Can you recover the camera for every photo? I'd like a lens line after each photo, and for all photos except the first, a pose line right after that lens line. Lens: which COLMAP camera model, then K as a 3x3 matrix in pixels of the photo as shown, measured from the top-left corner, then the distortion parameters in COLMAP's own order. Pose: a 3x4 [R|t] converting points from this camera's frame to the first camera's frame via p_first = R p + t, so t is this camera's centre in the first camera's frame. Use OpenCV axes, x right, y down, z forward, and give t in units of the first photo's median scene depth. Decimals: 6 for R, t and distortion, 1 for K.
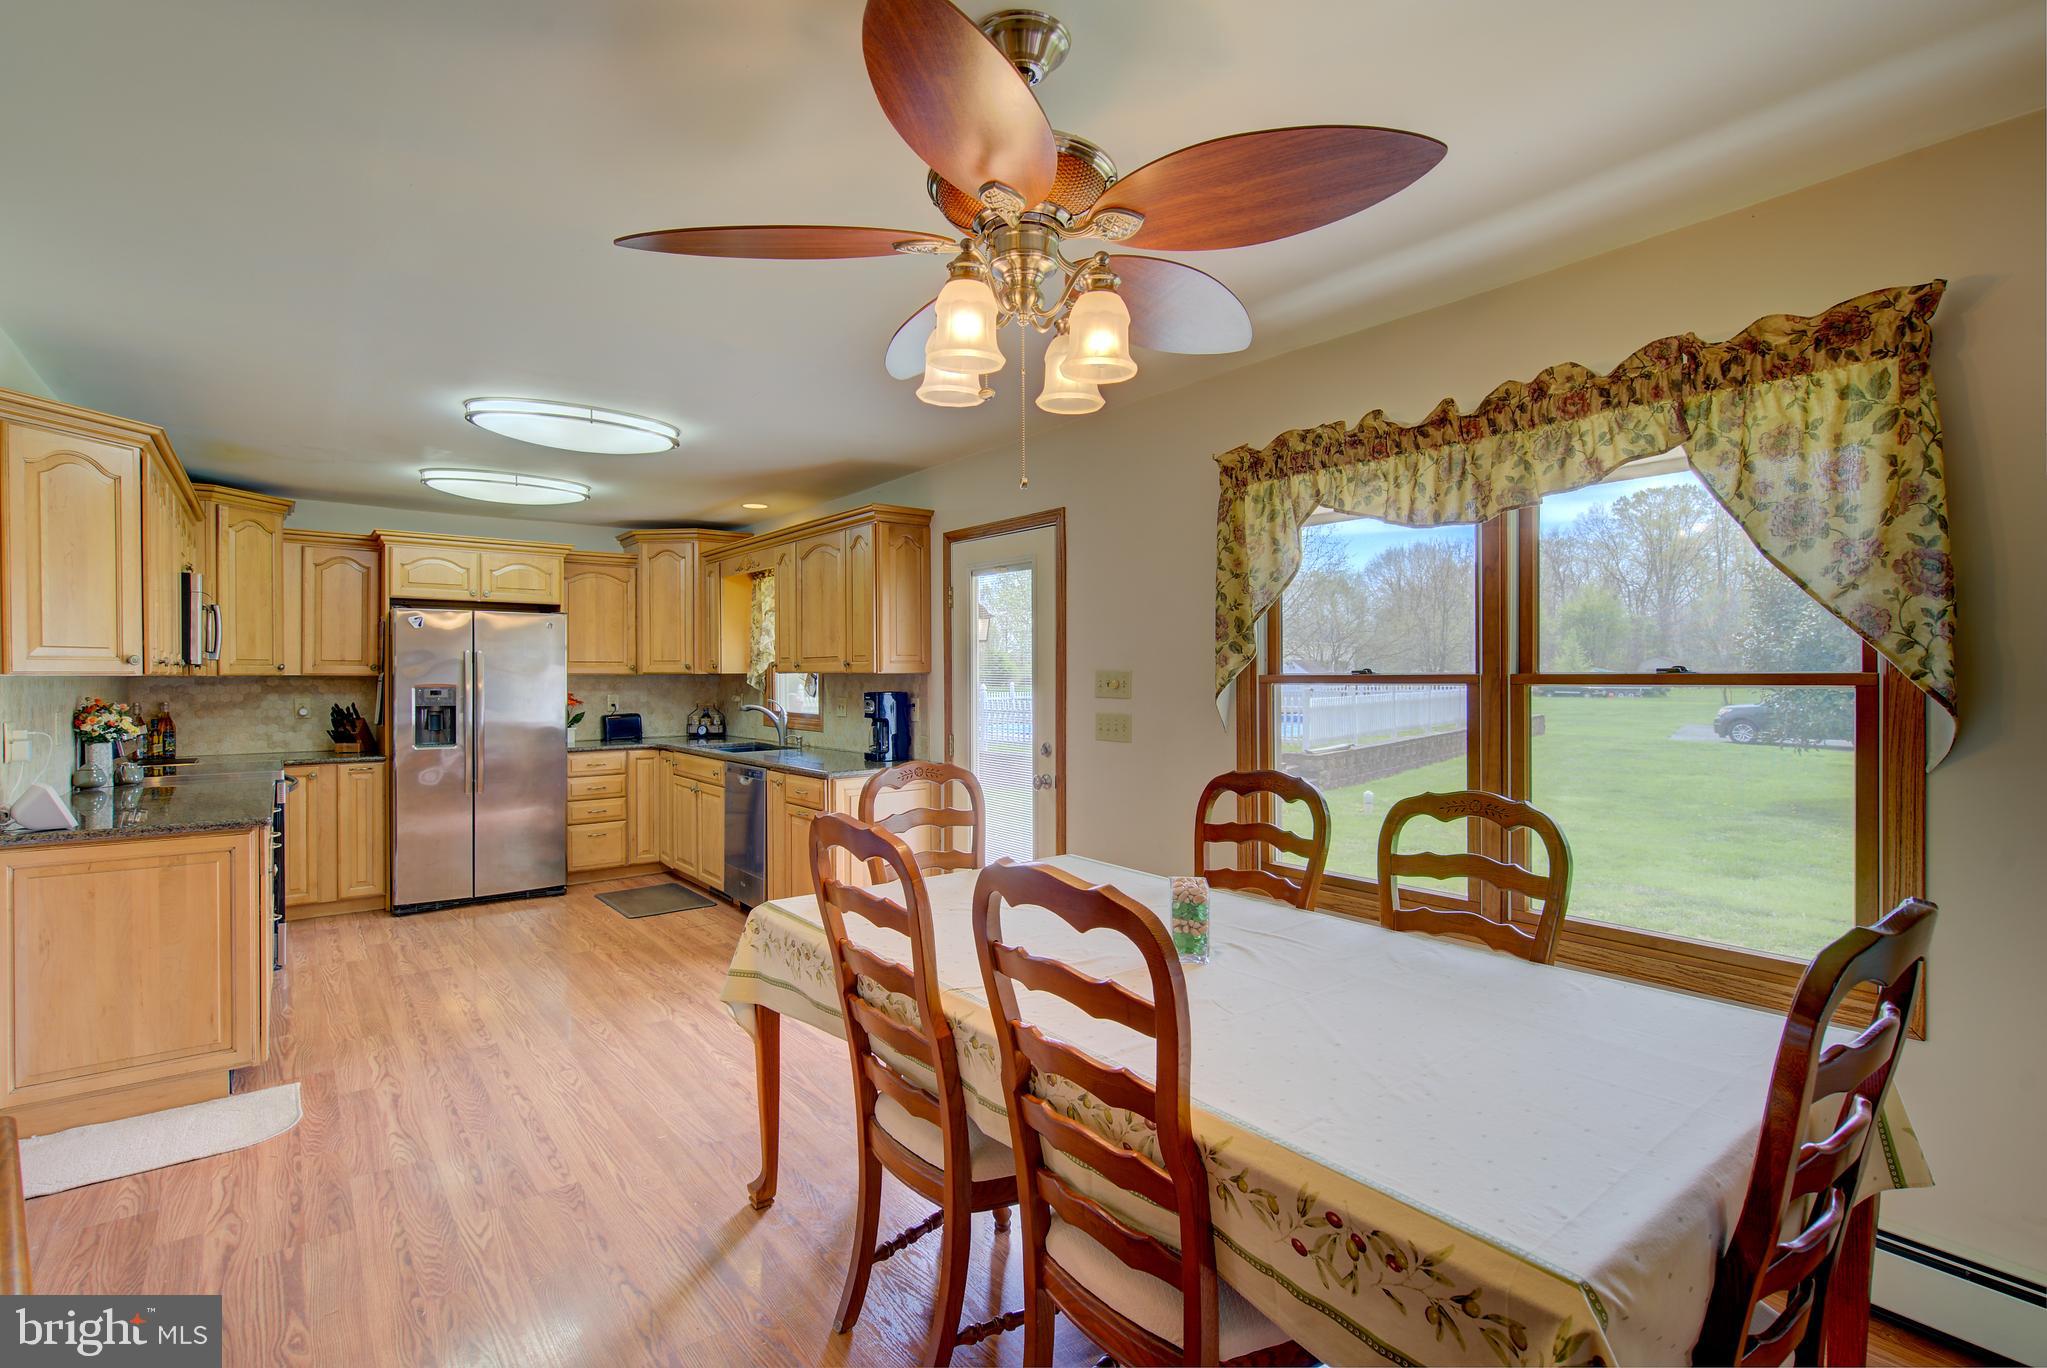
lens RADIAL K [[955.3, 0, 1024.5], [0, 955.3, 679.4], [0, 0, 1]] dist [0.001867, -0.000644]
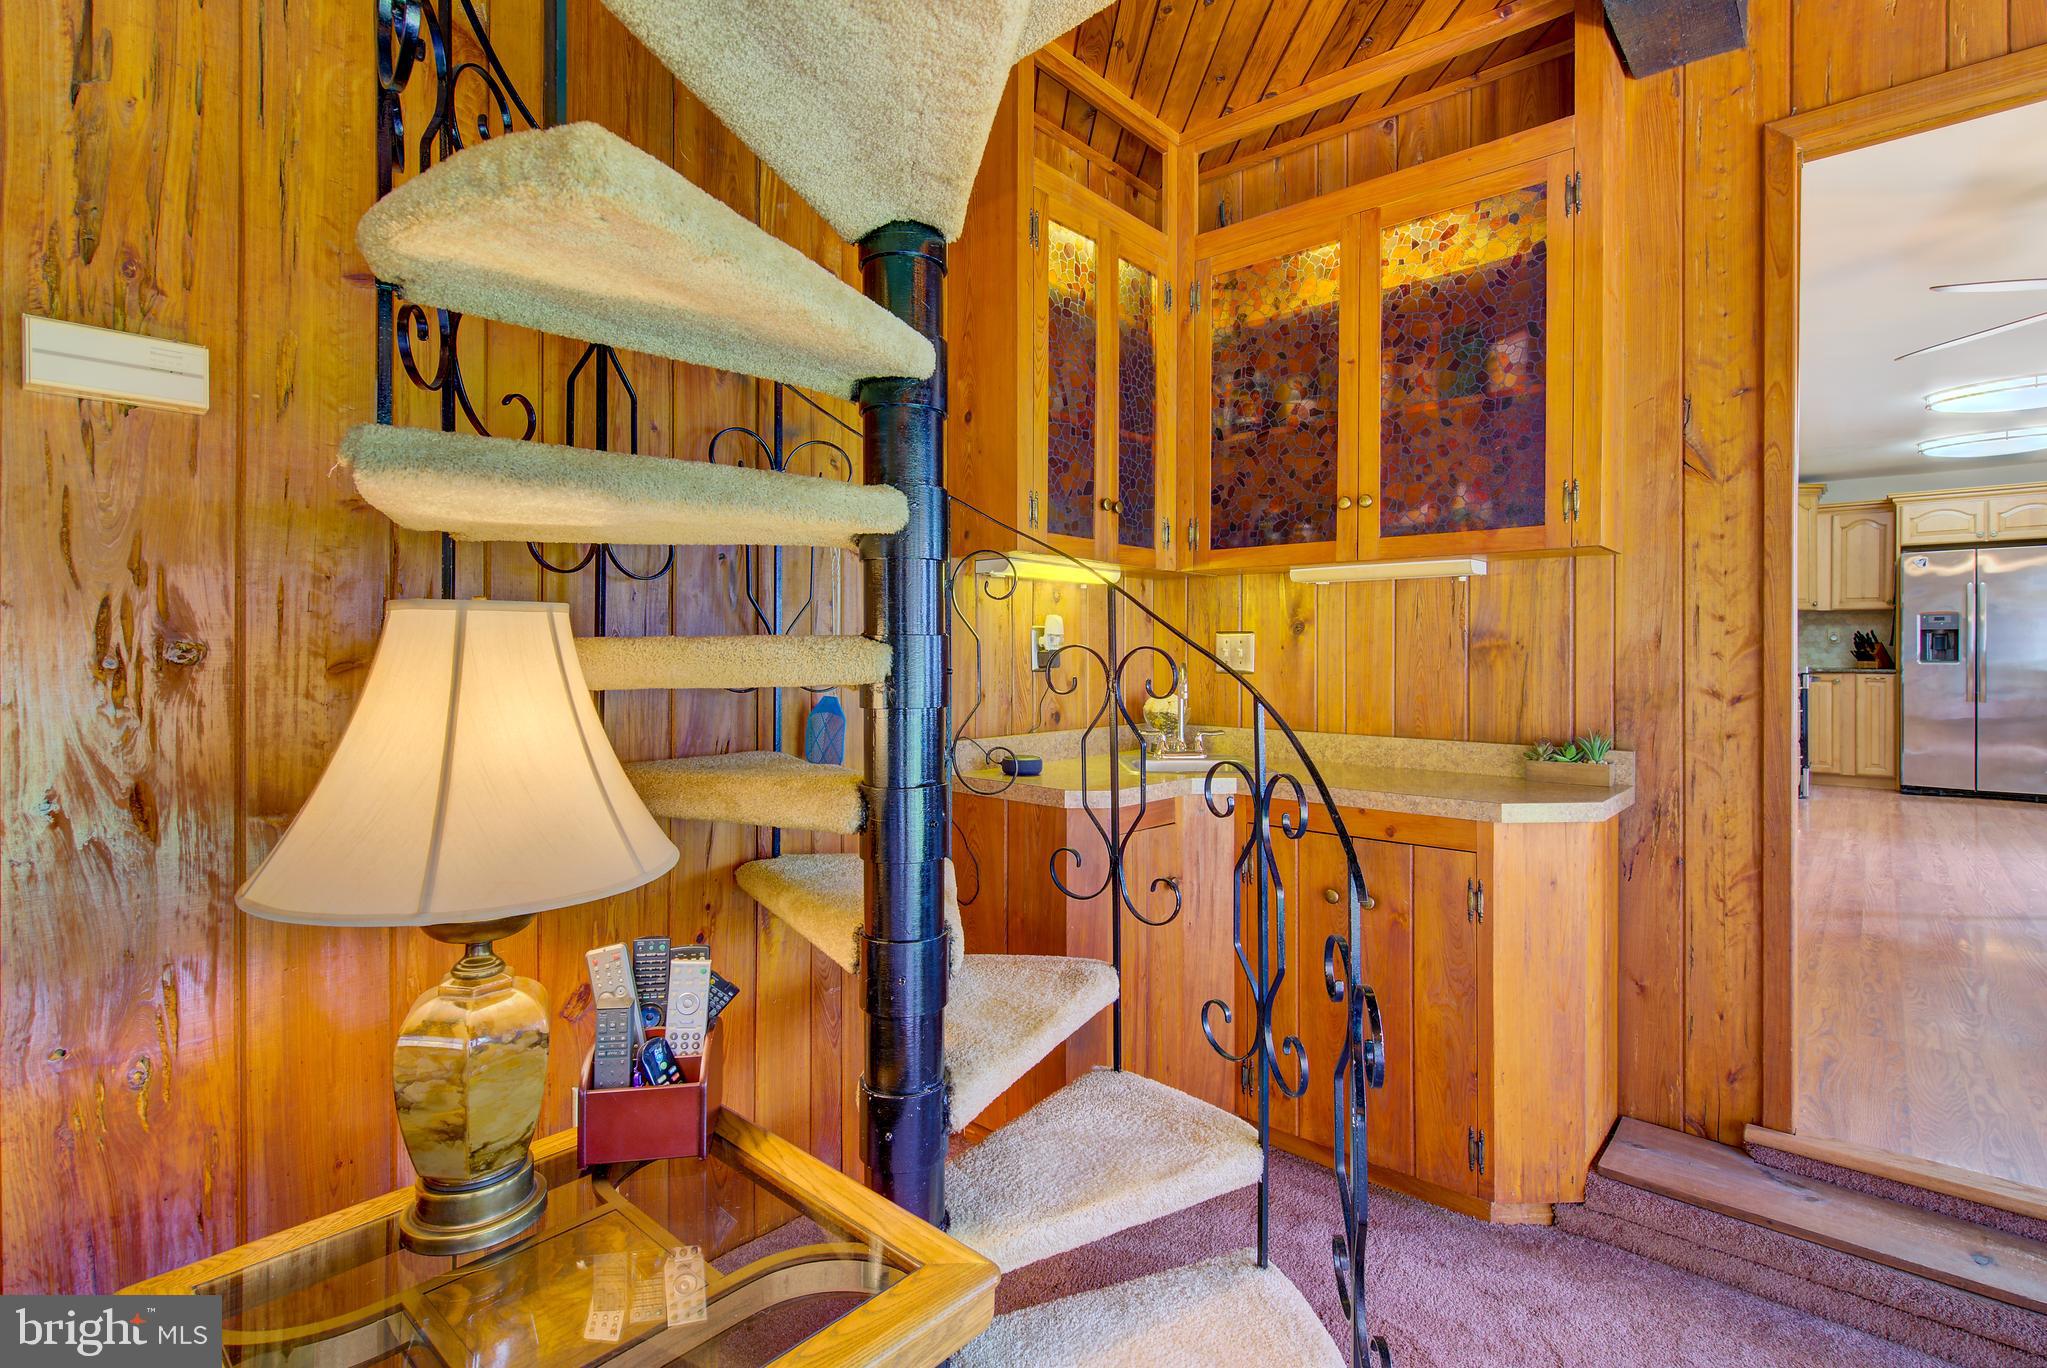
lens RADIAL K [[965.7, 0, 1023.8], [0, 965.7, 658.0], [0, 0, 1]] dist [-0.001621, -0.000720]
pose [[0.183077, 0.001480, -0.983098, 0.386137], [-0.004300, 0.999991, 0.000705, 0.067999], [0.983089, 0.004098, 0.183081, -0.385093]]
